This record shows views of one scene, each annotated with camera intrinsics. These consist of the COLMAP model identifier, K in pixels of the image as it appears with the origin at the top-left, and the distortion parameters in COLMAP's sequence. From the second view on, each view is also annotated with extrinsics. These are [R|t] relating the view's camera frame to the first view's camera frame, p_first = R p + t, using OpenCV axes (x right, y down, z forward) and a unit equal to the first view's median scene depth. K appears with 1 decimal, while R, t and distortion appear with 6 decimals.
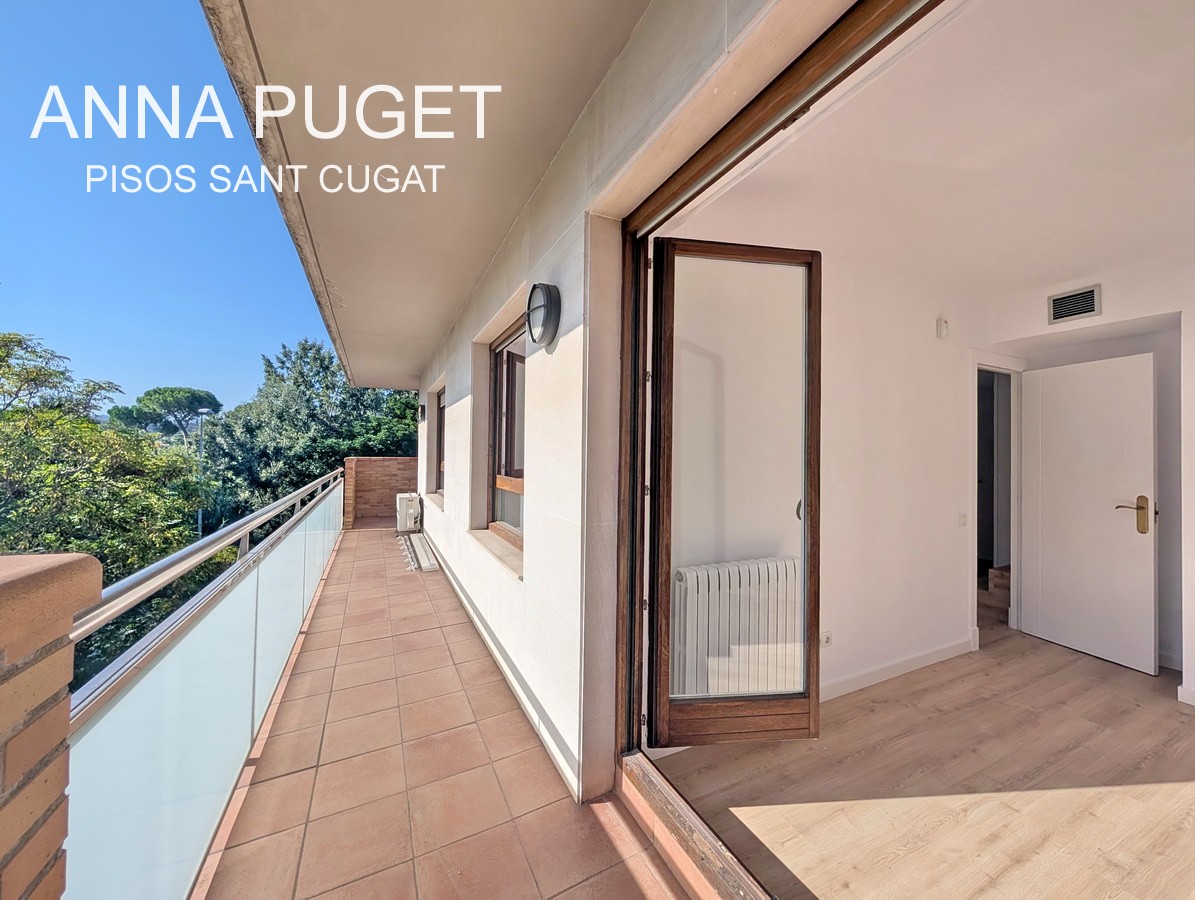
lens RADIAL K [[453.8, 0, 599.3], [0, 453.8, 448.7], [0, 0, 1]] dist [-0.000053, 0.000260]
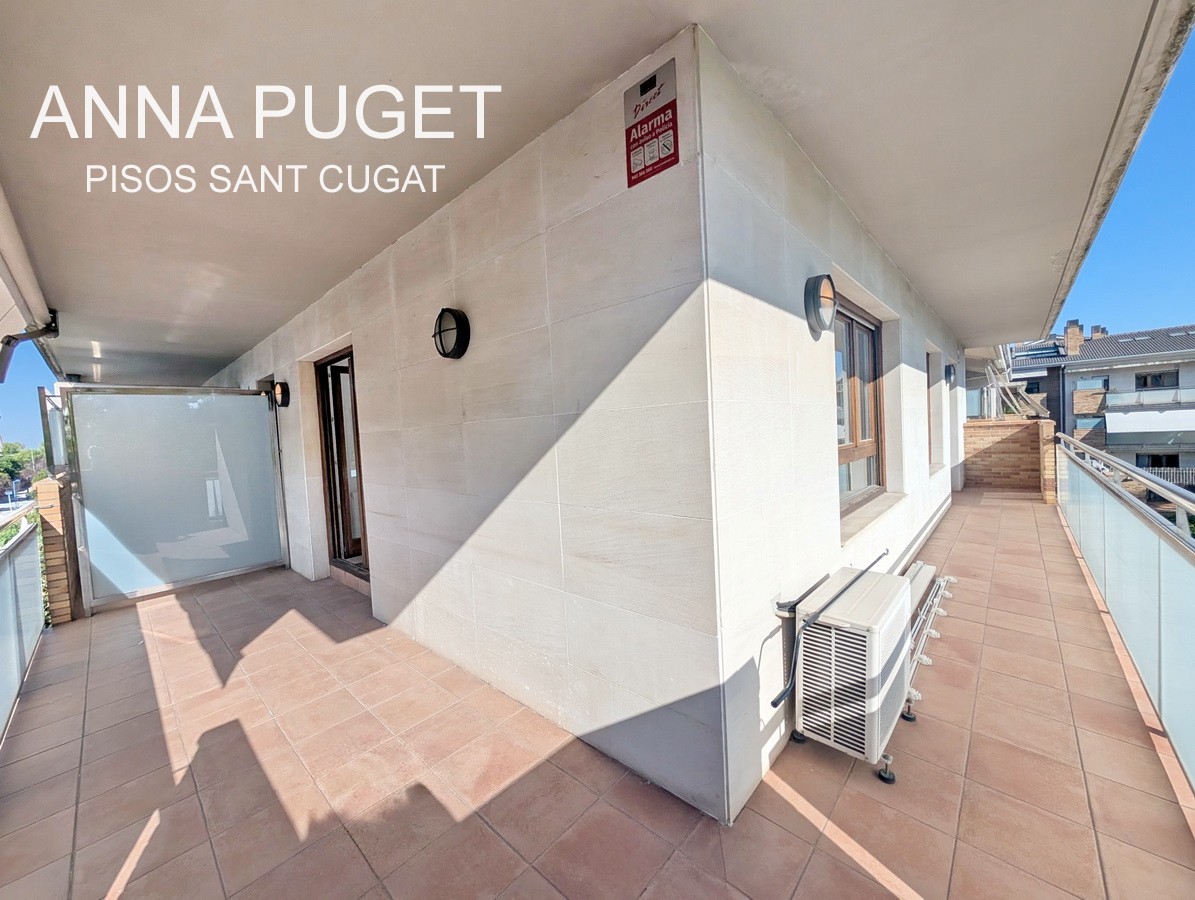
lens RADIAL K [[453.8, 0, 599.3], [0, 453.8, 448.7], [0, 0, 1]] dist [-0.000053, 0.000260]
pose [[-0.364892, -0.039832, 0.930197, -0.618394], [0.016224, 0.998661, 0.049128, 0.005932], [-0.930908, 0.033018, -0.363757, 1.252944]]
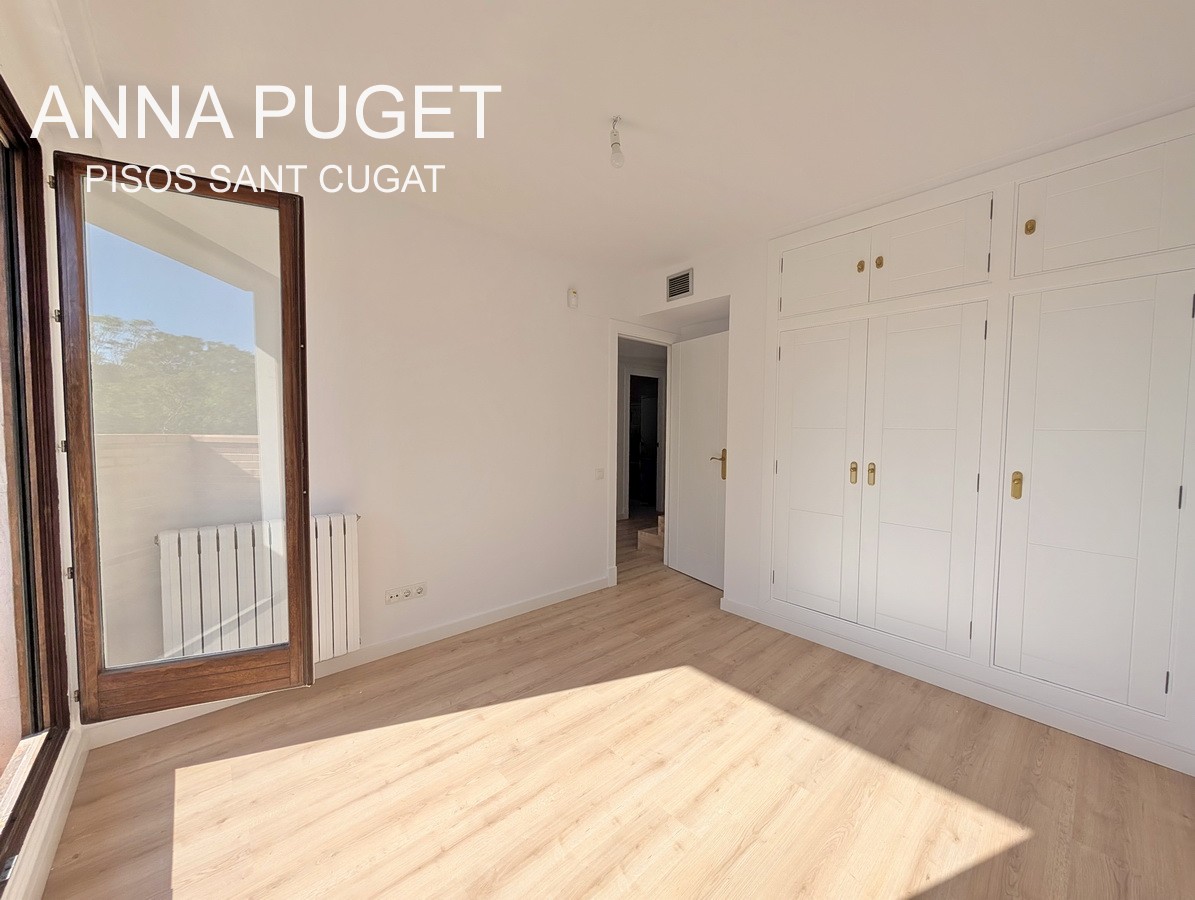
lens RADIAL K [[453.8, 0, 599.3], [0, 453.8, 448.7], [0, 0, 1]] dist [-0.000053, 0.000260]
pose [[0.963474, -0.017991, 0.267196, 0.219587], [0.000858, 0.997943, 0.064101, 0.010060], [-0.267800, -0.061531, 0.961508, -0.033719]]
